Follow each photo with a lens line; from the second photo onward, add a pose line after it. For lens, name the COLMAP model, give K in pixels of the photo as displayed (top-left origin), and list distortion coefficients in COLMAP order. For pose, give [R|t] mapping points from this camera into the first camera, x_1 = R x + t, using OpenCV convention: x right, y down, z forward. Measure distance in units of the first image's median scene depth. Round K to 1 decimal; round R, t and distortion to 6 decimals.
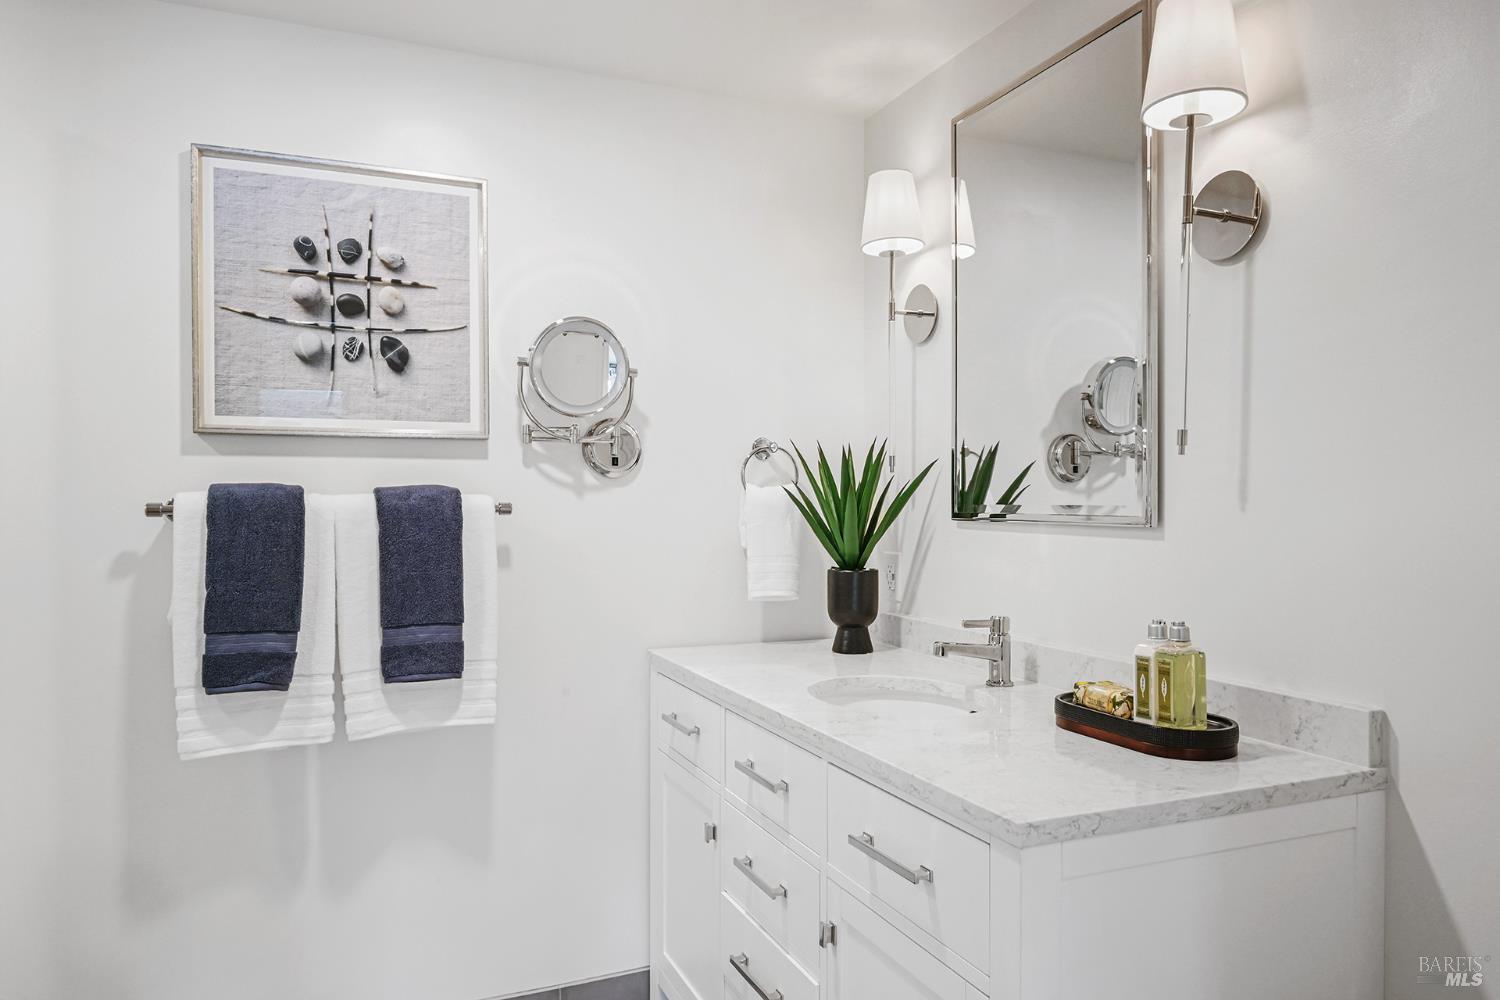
lens RADIAL K [[980.0, 0, 750.0], [0, 980.0, 500.0], [0, 0, 1]] dist [-0.008132, -0.001707]
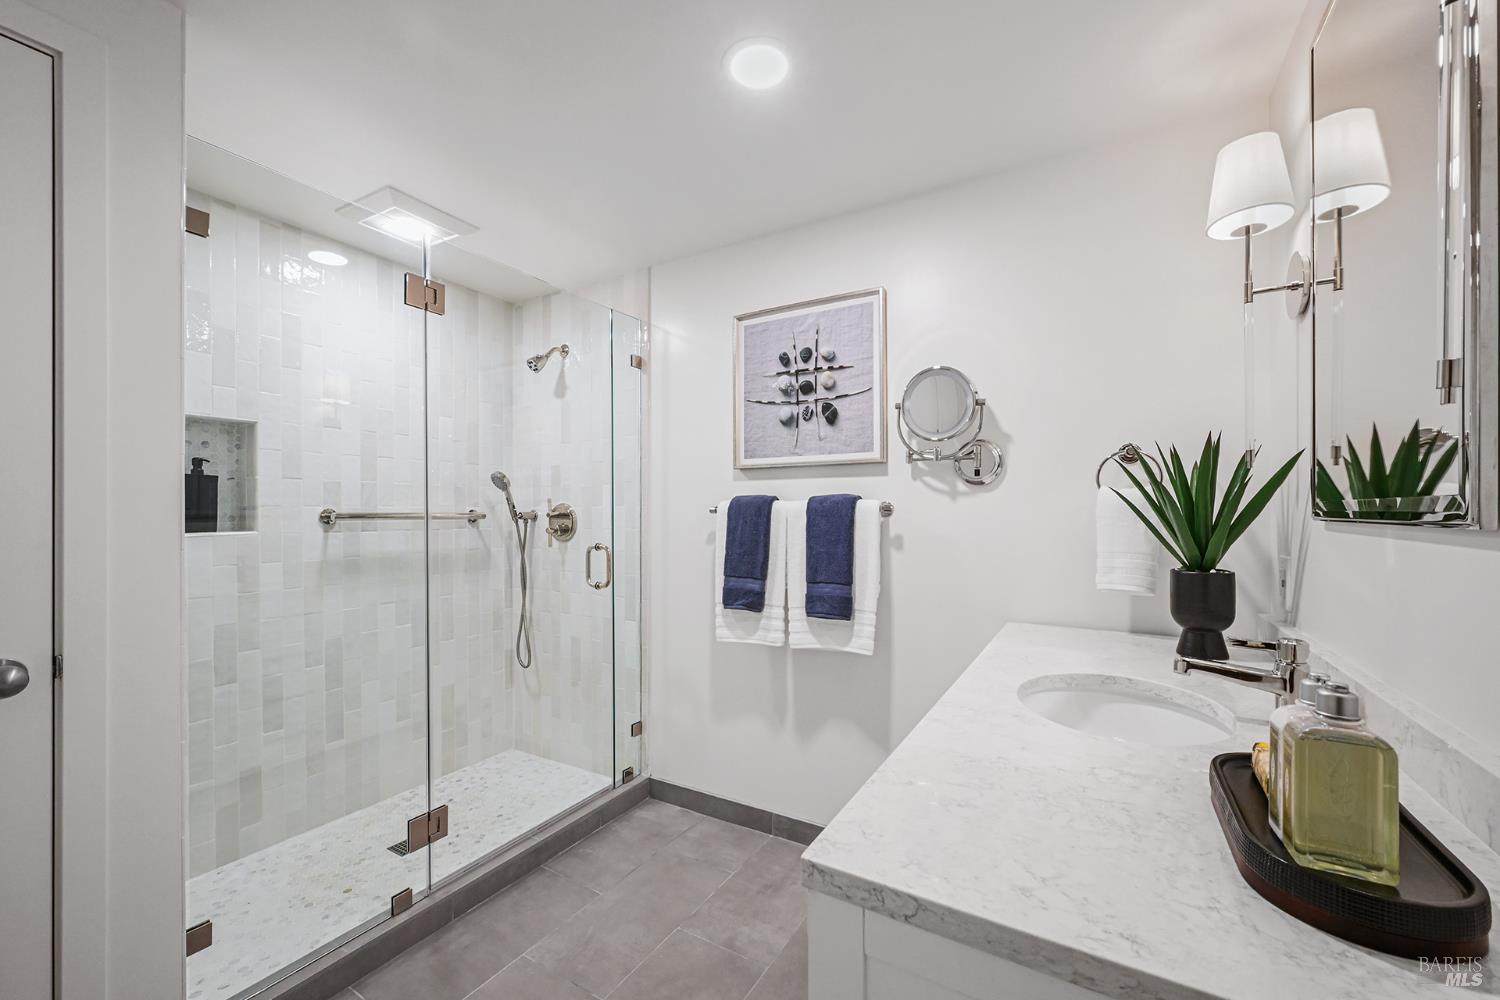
lens RADIAL K [[594.2, 0, 750.0], [0, 594.2, 500.0], [0, 0, 1]] dist [0.000825, 0.000057]
pose [[0.594785, -0.013670, -0.803769, 0.348545], [0.007392, 0.999906, -0.011535, 0.004216], [0.803851, 0.000920, 0.594830, 0.321601]]
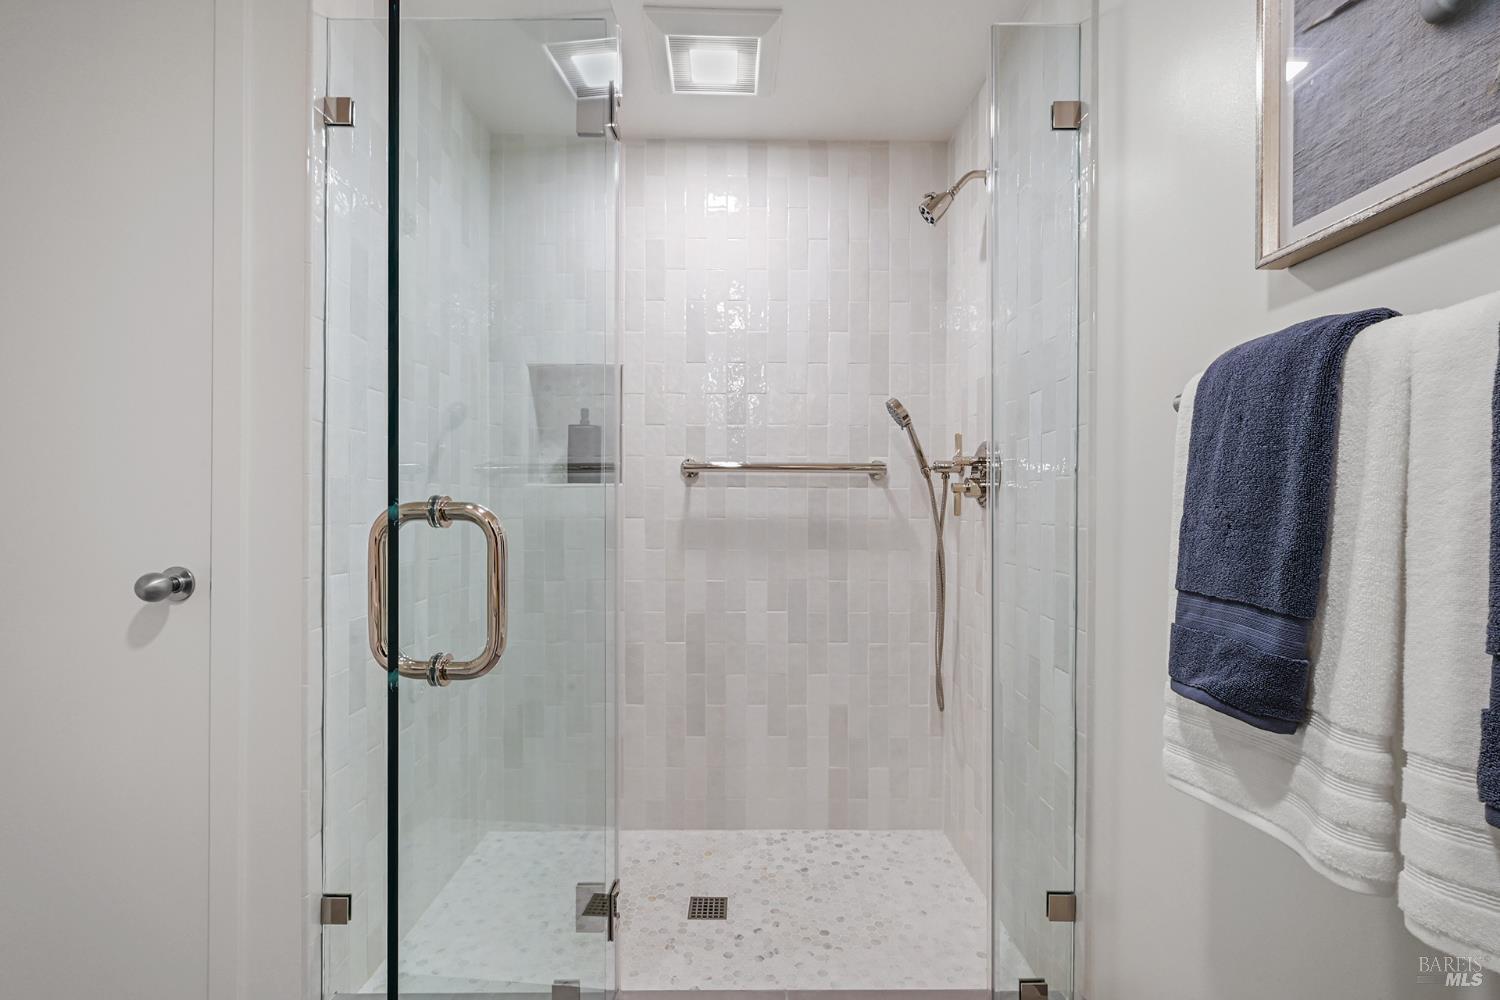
lens RADIAL K [[664.4, 0, 750.0], [0, 664.4, 500.0], [0, 0, 1]] dist [0.001609, -0.000031]
pose [[-0.381886, -0.007585, -0.924178, -0.059326], [0.003065, 0.999950, -0.009474, 0.074266], [0.924204, -0.006451, -0.381844, 0.812881]]
